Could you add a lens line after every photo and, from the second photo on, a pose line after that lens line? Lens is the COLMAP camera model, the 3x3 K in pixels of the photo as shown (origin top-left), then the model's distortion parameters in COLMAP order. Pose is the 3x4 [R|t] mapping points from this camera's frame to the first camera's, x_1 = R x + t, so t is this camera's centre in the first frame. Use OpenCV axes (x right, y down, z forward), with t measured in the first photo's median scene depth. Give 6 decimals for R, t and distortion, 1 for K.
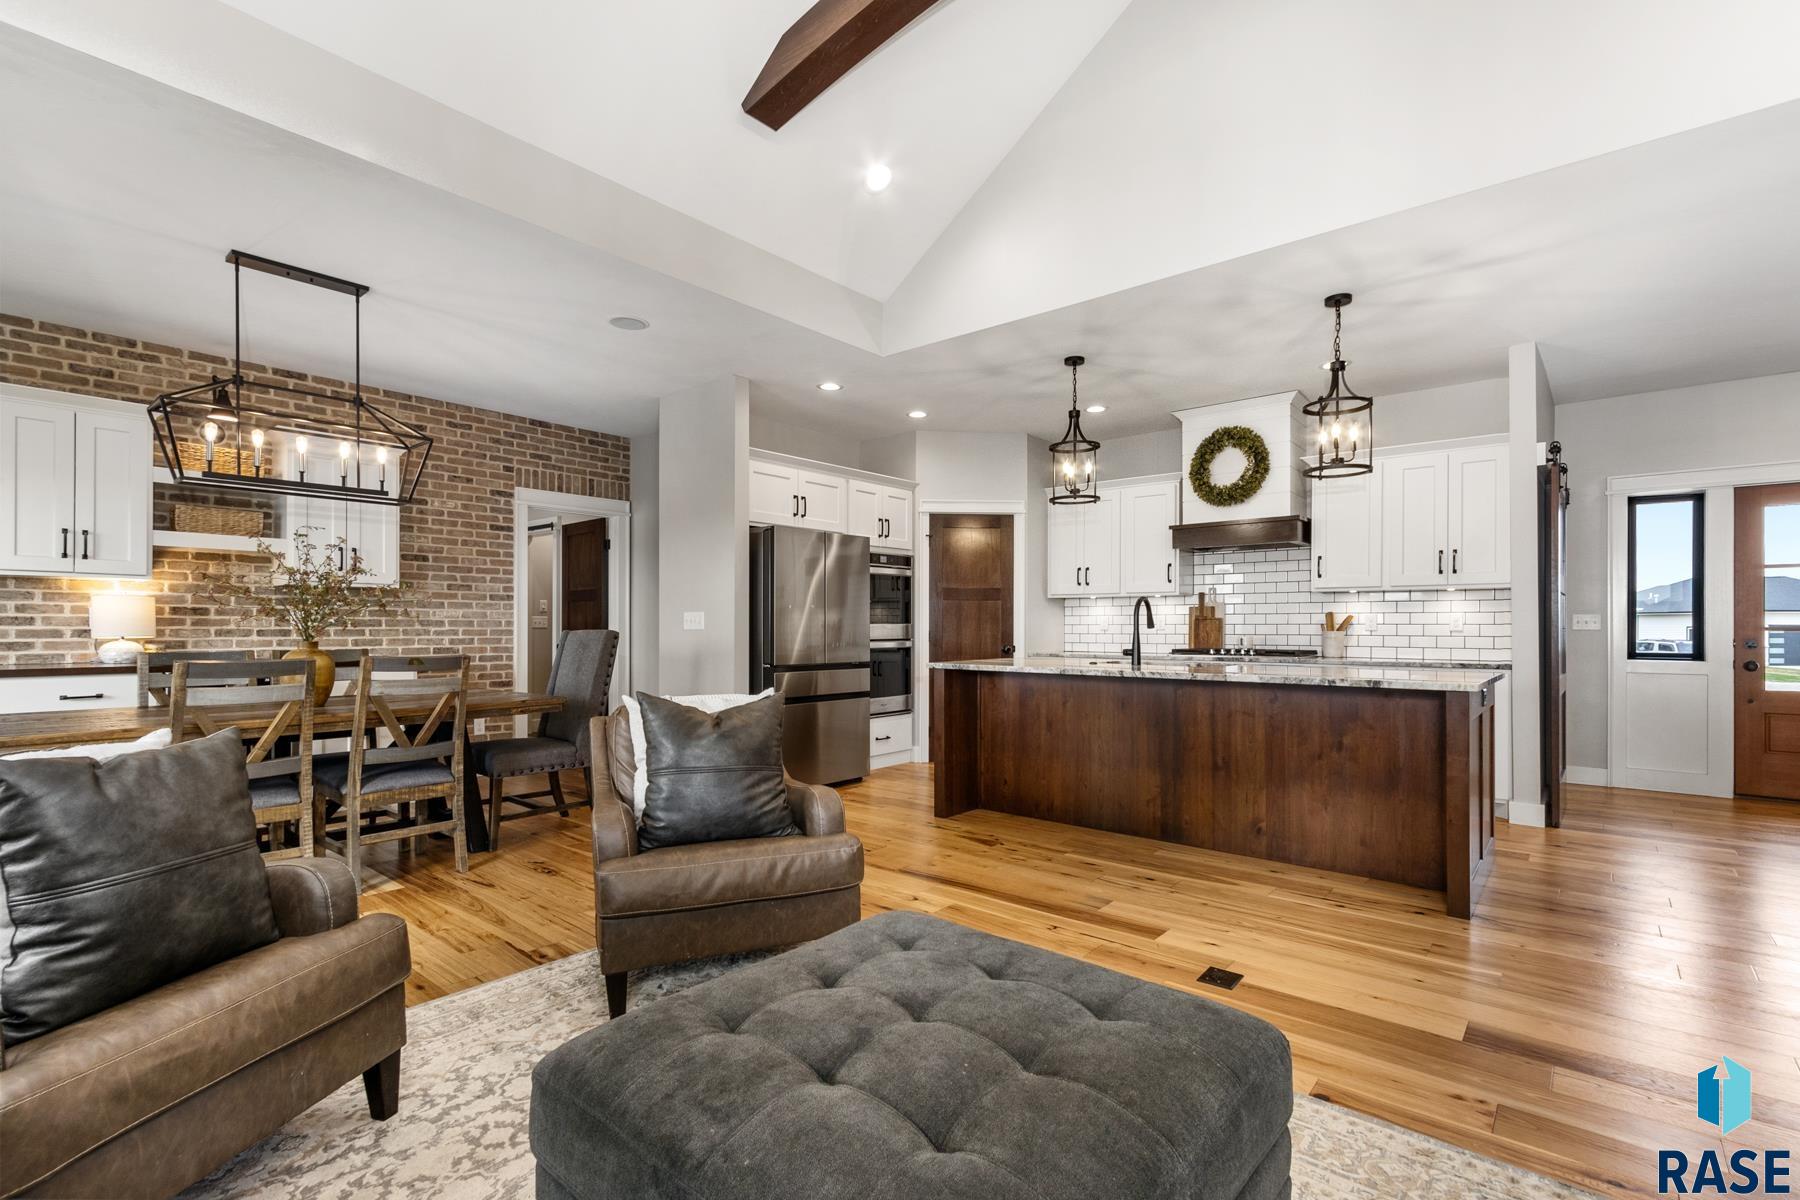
lens RADIAL K [[825.0, 0, 899.6], [0, 825.0, 626.0], [0, 0, 1]] dist [0.009781, -0.001469]
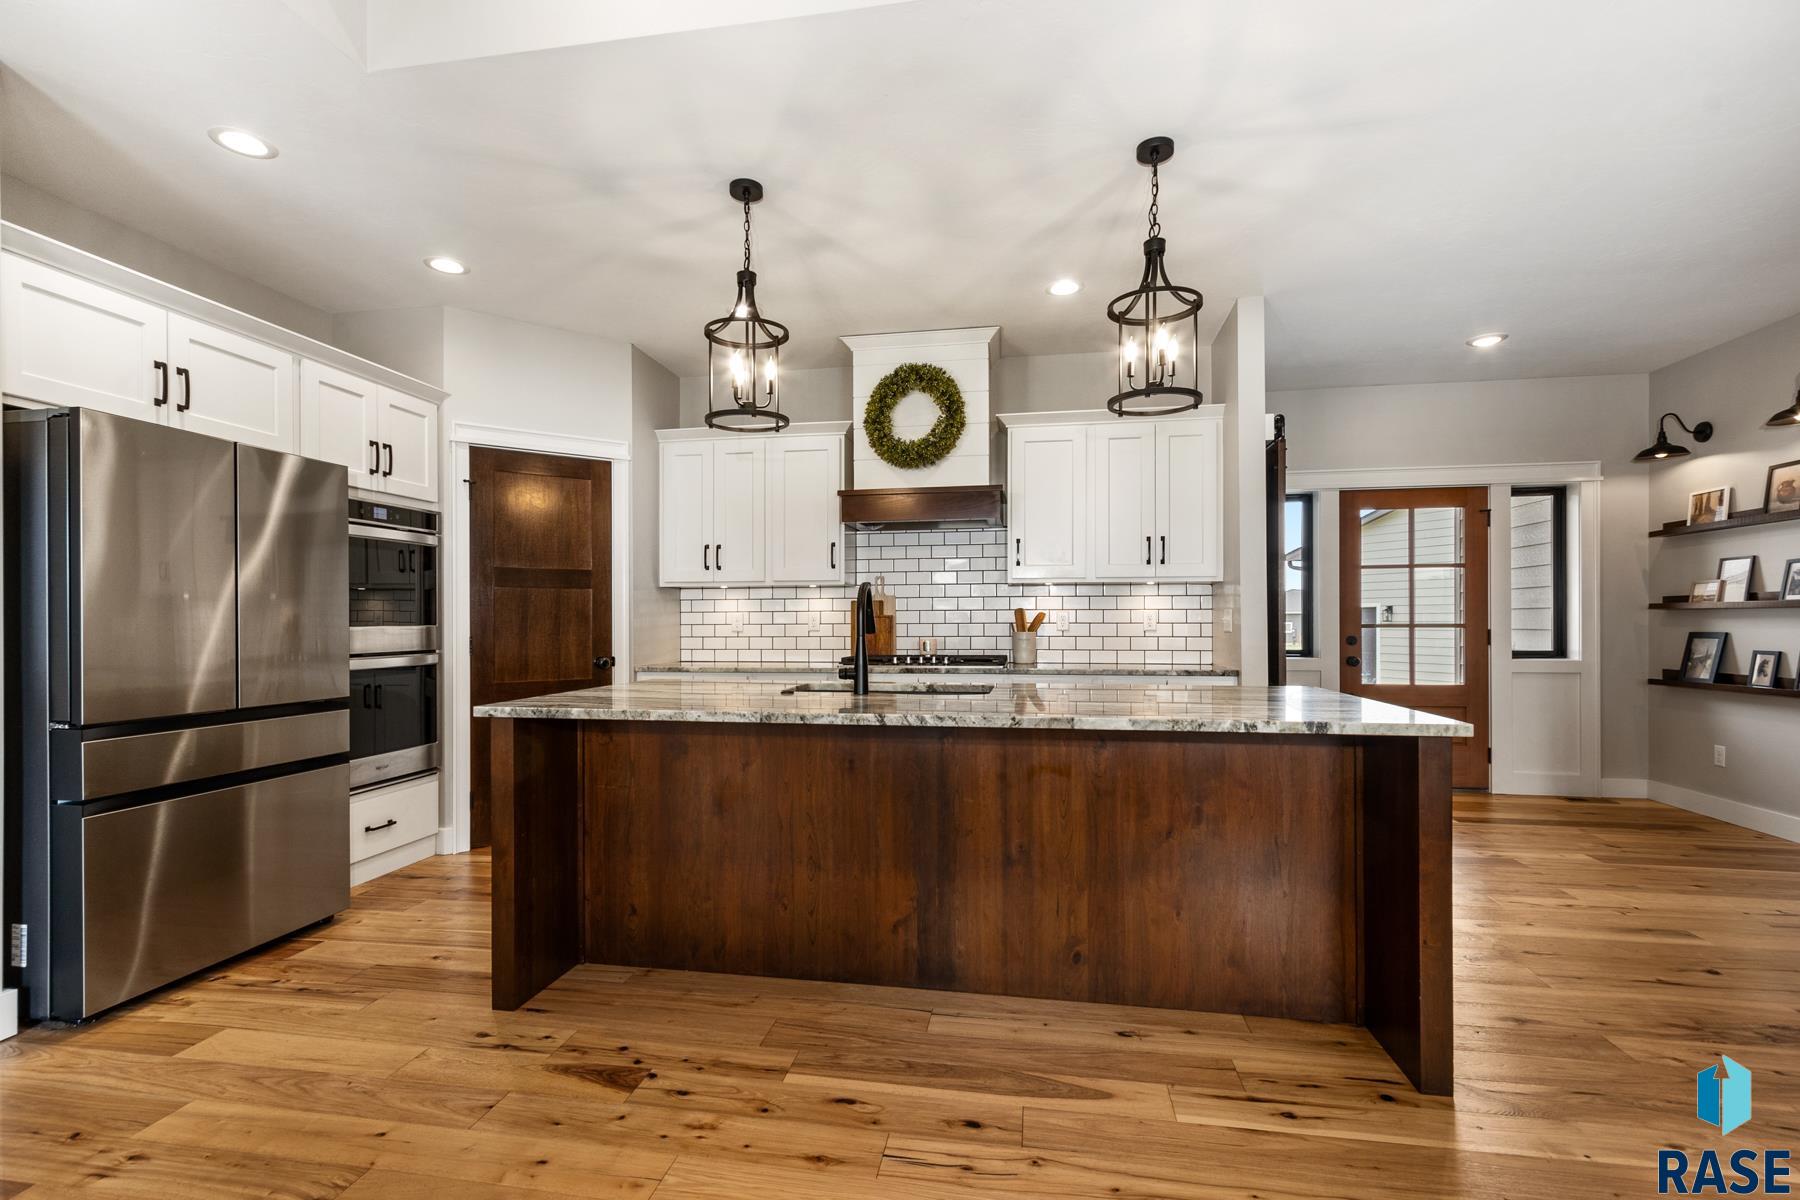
lens RADIAL K [[825.0, 0, 898.5], [0, 825.0, 620.0], [0, 0, 1]] dist [0.009781, -0.001469]
pose [[0.864468, -0.003243, 0.502677, 0.002465], [0.004144, 0.999991, -0.000675, -0.005448], [-0.502671, 0.002667, 0.864474, 0.355283]]
